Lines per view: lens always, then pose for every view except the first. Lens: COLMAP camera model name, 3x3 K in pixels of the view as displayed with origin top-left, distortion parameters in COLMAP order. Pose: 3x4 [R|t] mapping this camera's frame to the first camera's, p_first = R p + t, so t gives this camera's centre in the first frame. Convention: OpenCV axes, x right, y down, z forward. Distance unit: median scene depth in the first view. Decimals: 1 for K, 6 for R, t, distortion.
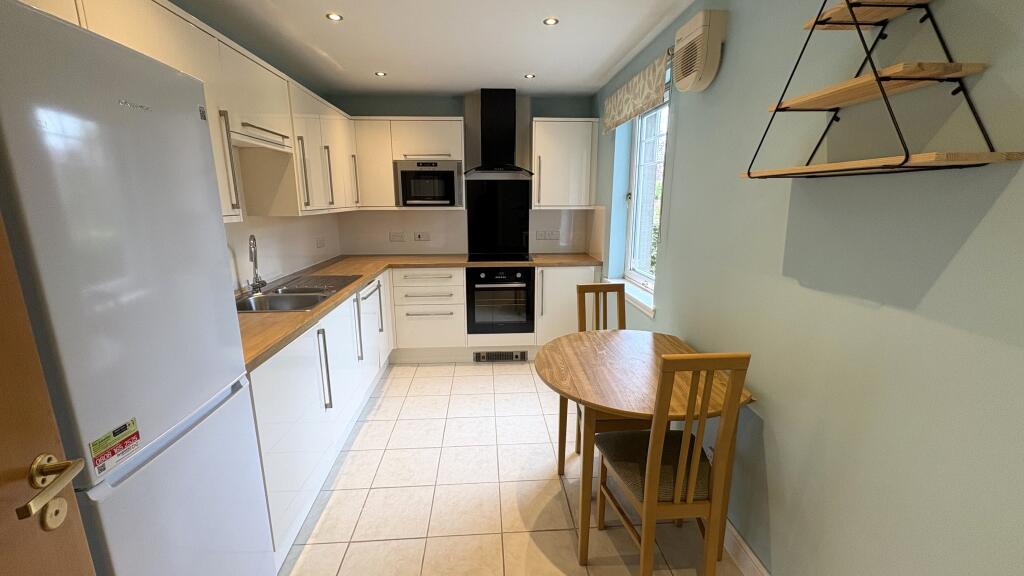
lens RADIAL K [[409.1, 0, 511.9], [0, 409.1, 287.3], [0, 0, 1]] dist [0.001358, 0.000327]
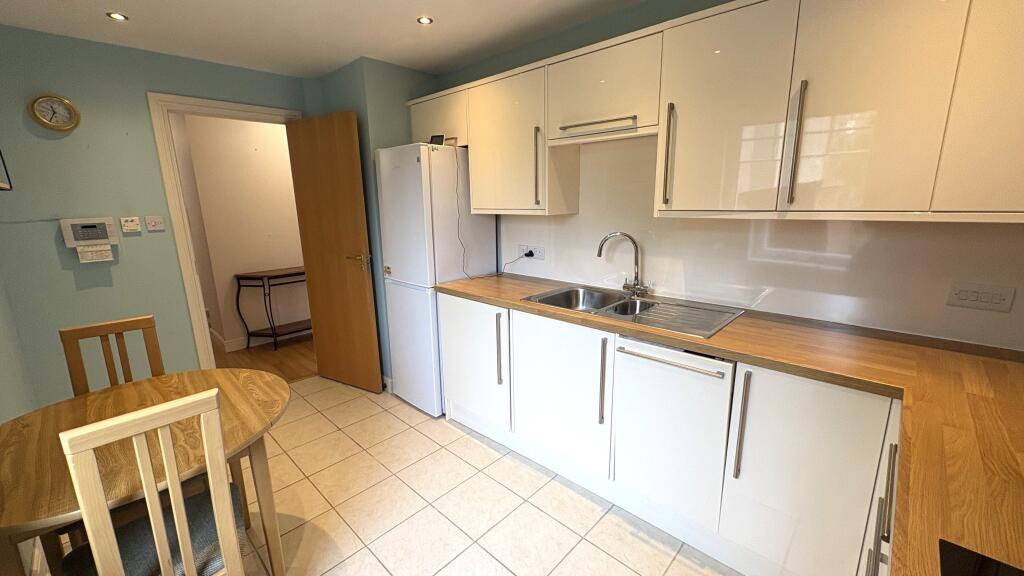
lens RADIAL K [[409.1, 0, 513.6], [0, 409.1, 287.3], [0, 0, 1]] dist [0.001358, 0.000327]
pose [[-0.738097, 0.158304, -0.655860, 0.226744], [-0.123838, 0.923783, 0.362338, -0.367732], [0.663232, 0.348661, -0.662238, 1.709082]]
